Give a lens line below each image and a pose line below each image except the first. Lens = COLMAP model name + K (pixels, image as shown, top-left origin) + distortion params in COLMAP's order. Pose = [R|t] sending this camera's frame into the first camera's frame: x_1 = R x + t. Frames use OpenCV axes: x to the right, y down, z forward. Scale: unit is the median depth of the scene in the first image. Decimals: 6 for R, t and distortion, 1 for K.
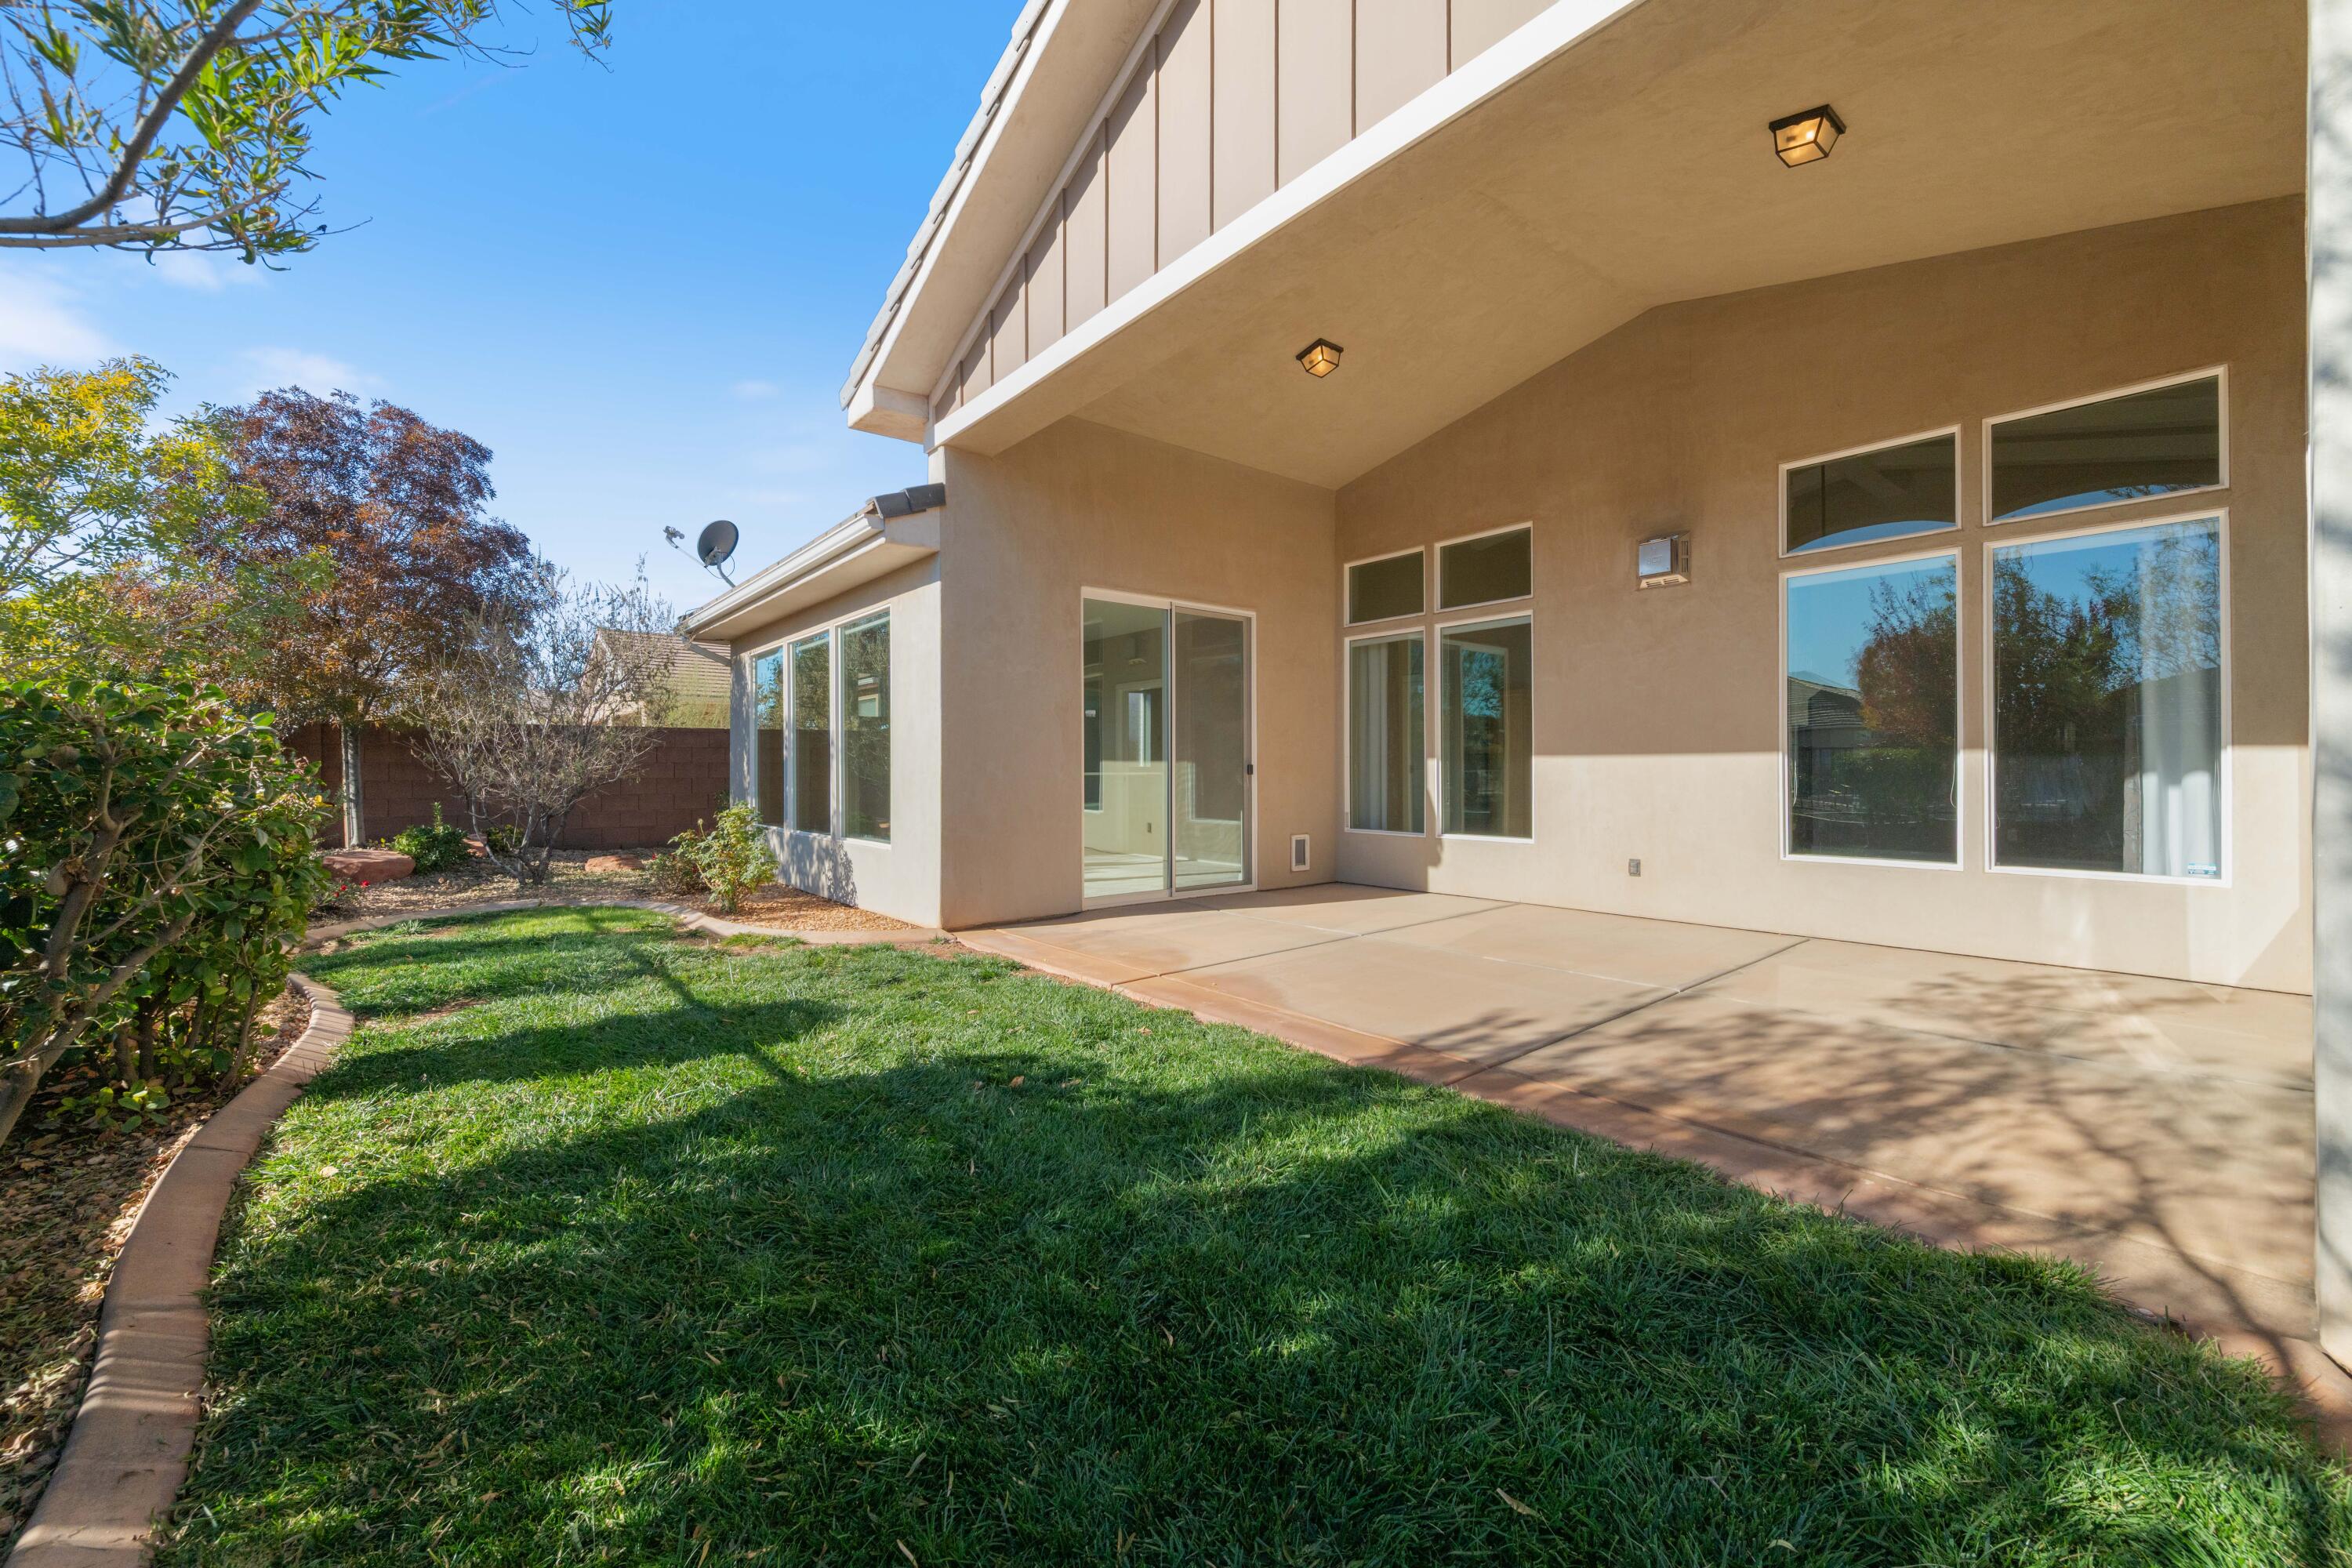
lens RADIAL K [[930.2, 0, 1236.6], [0, 930.2, 785.9], [0, 0, 1]] dist [-0.026719, -0.000121]
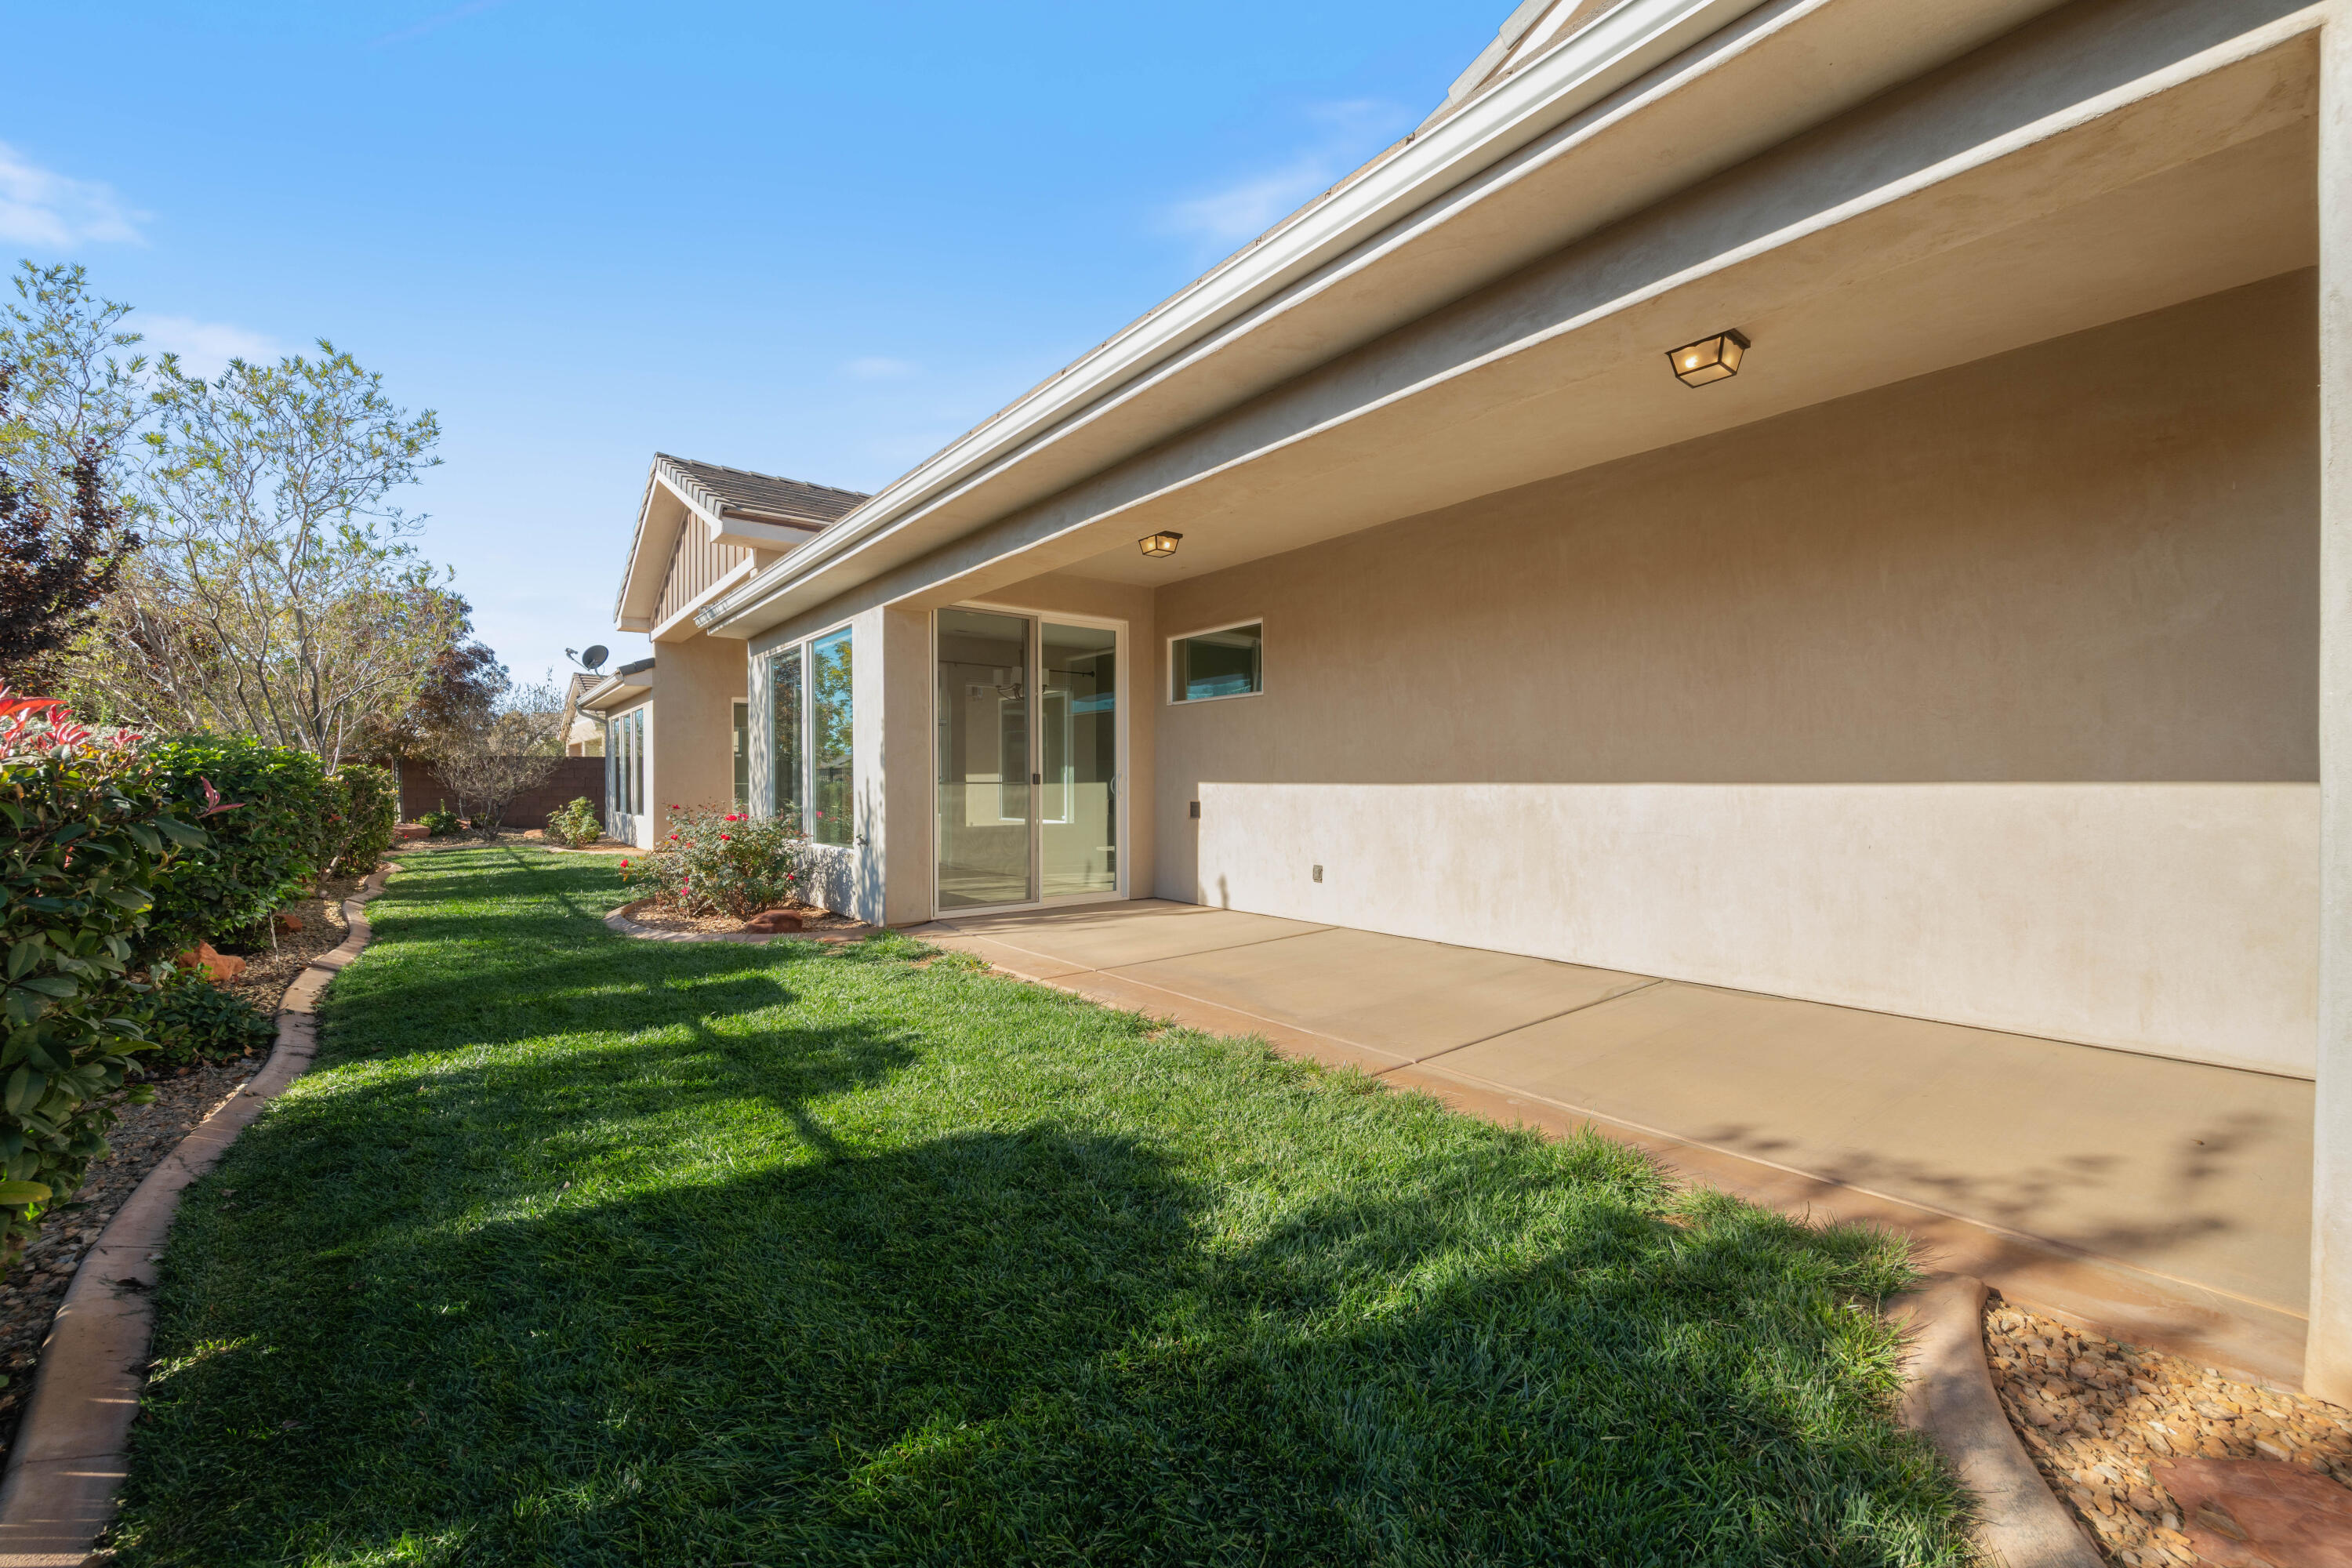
lens RADIAL K [[944.6, 0, 1176.0], [0, 944.6, 784.0], [0, 0, 1]] dist [-0.002660, -0.000091]
pose [[0.997862, -0.004156, -0.065219, 0.769805], [0.003890, 0.999984, -0.004200, 0.001396], [0.065236, 0.003938, 0.997862, -0.854675]]
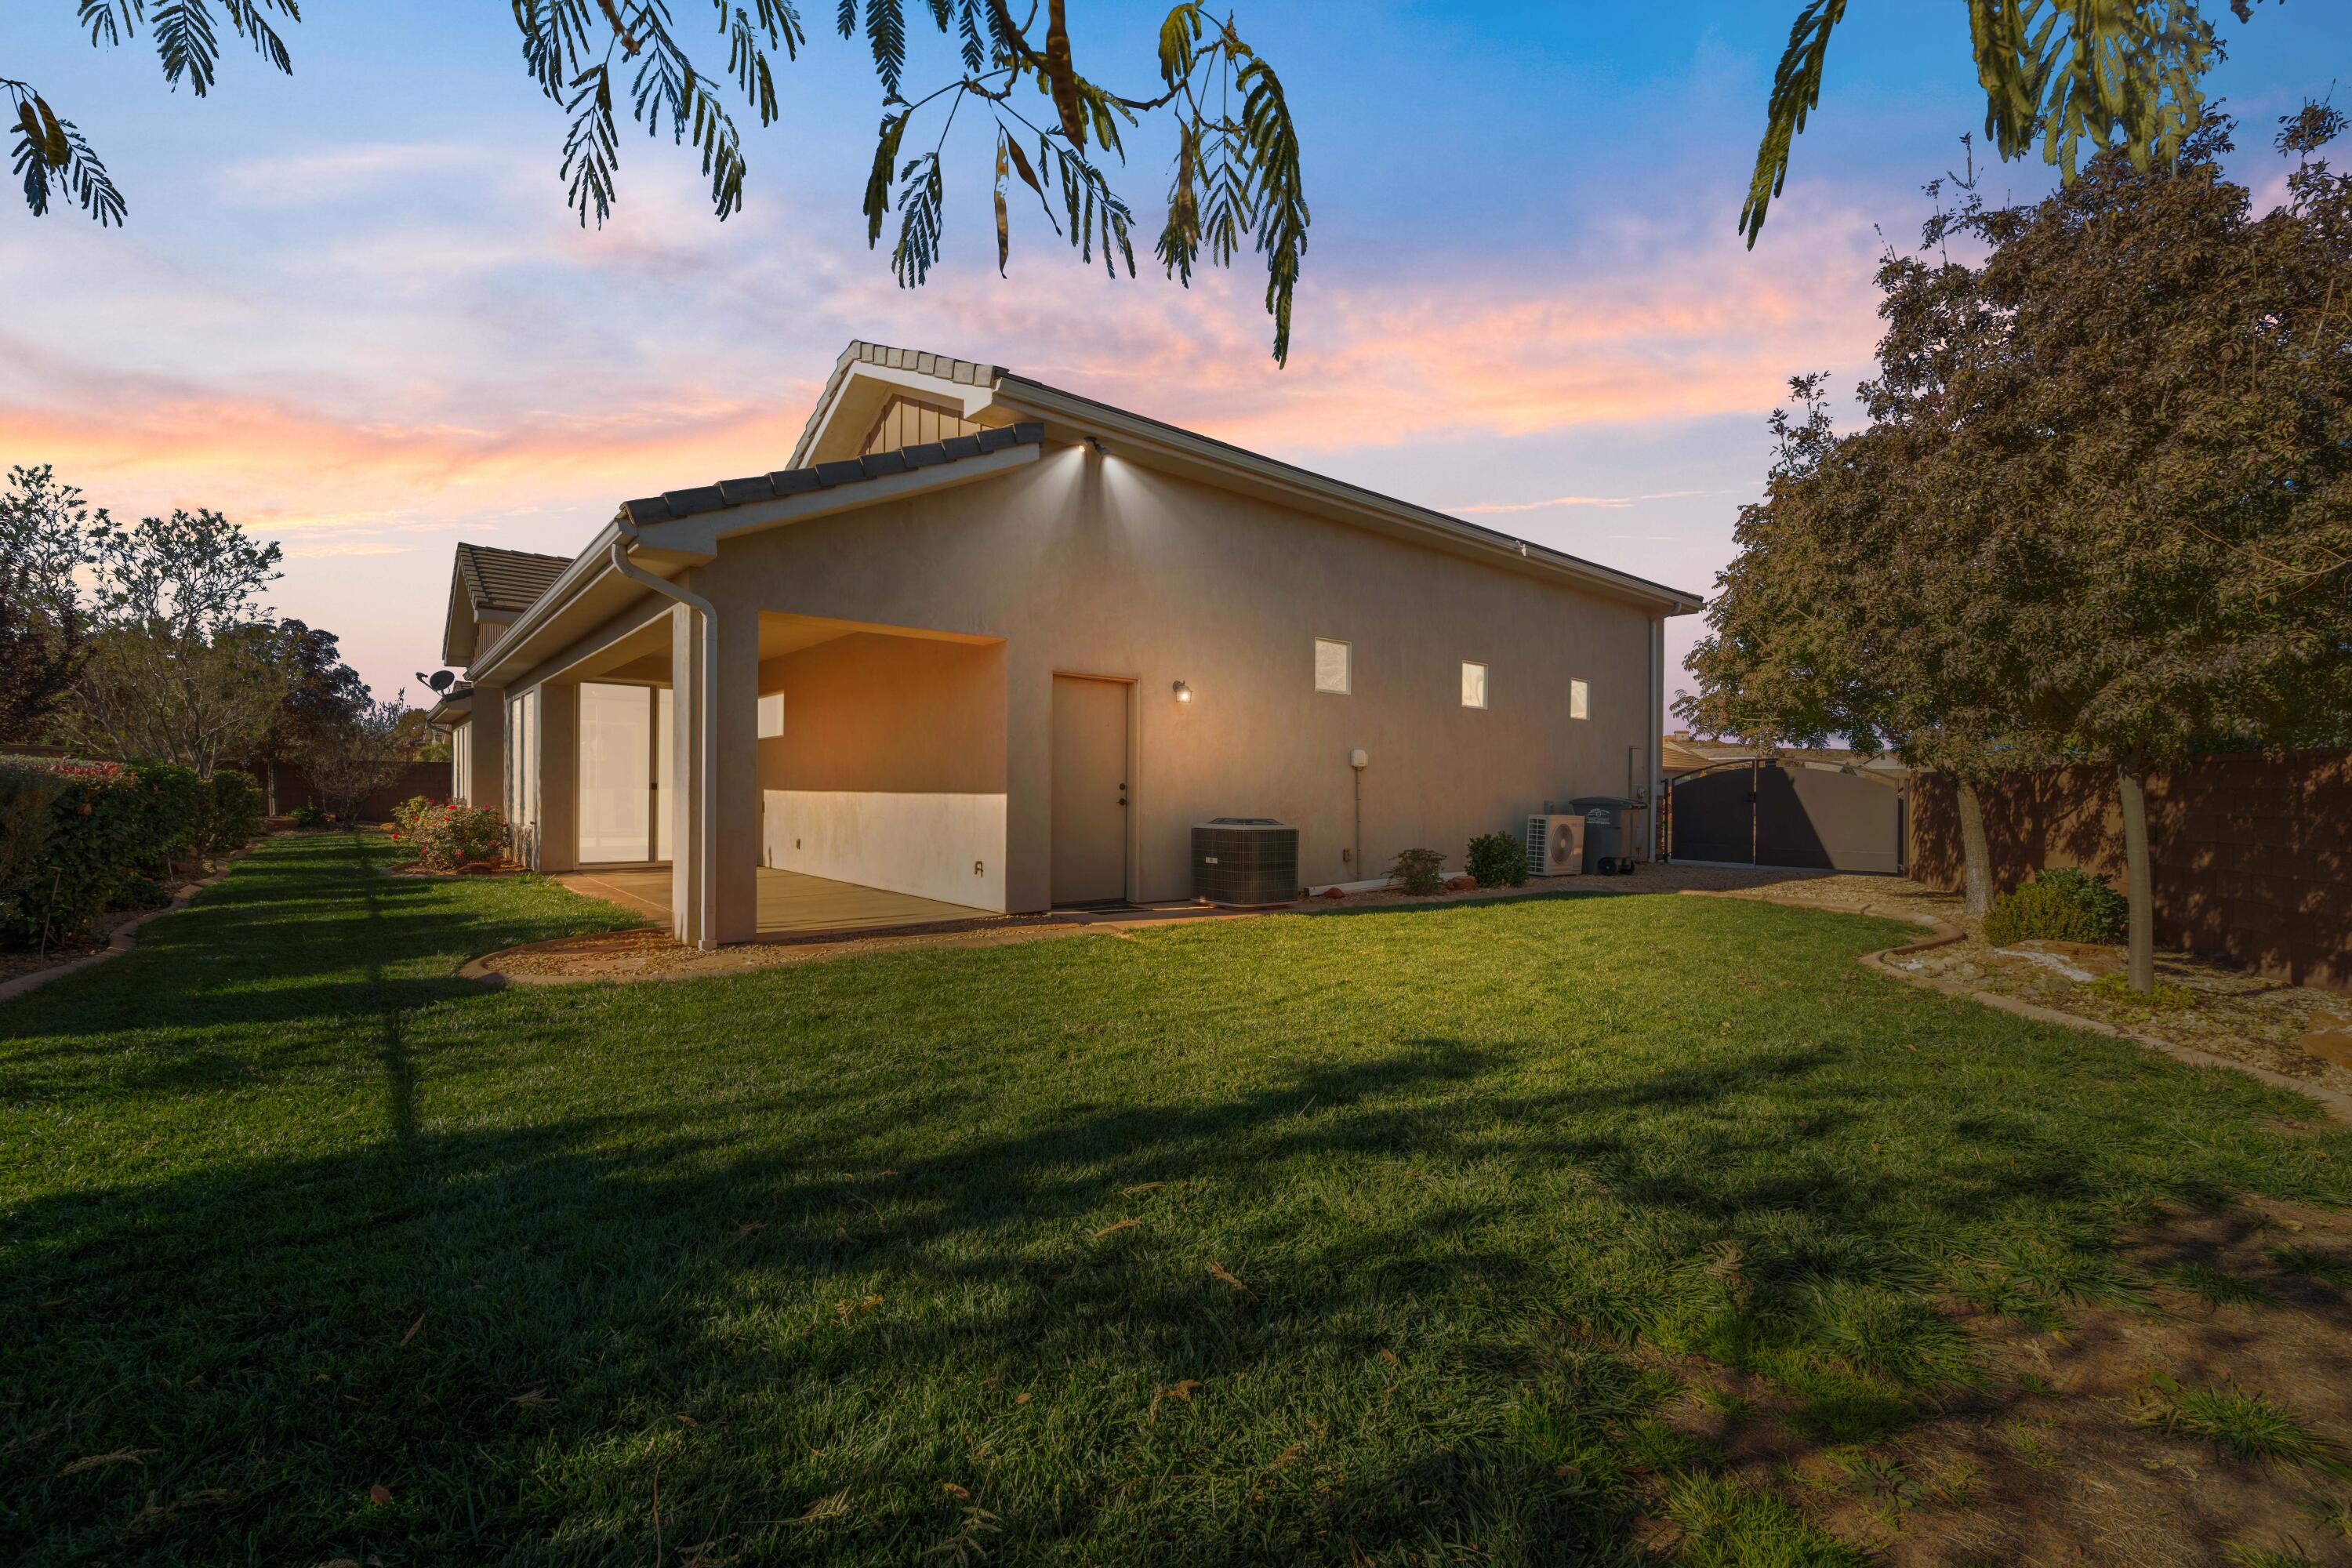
lens RADIAL K [[1000.4, 0, 1174.1], [0, 1000.4, 798.3], [0, 0, 1]] dist [-0.000336, -0.000094]
pose [[0.999227, 0.007886, -0.038502, 1.390629], [-0.007827, 0.999968, 0.001668, 0.001835], [0.038514, -0.001365, 0.999257, -1.431002]]
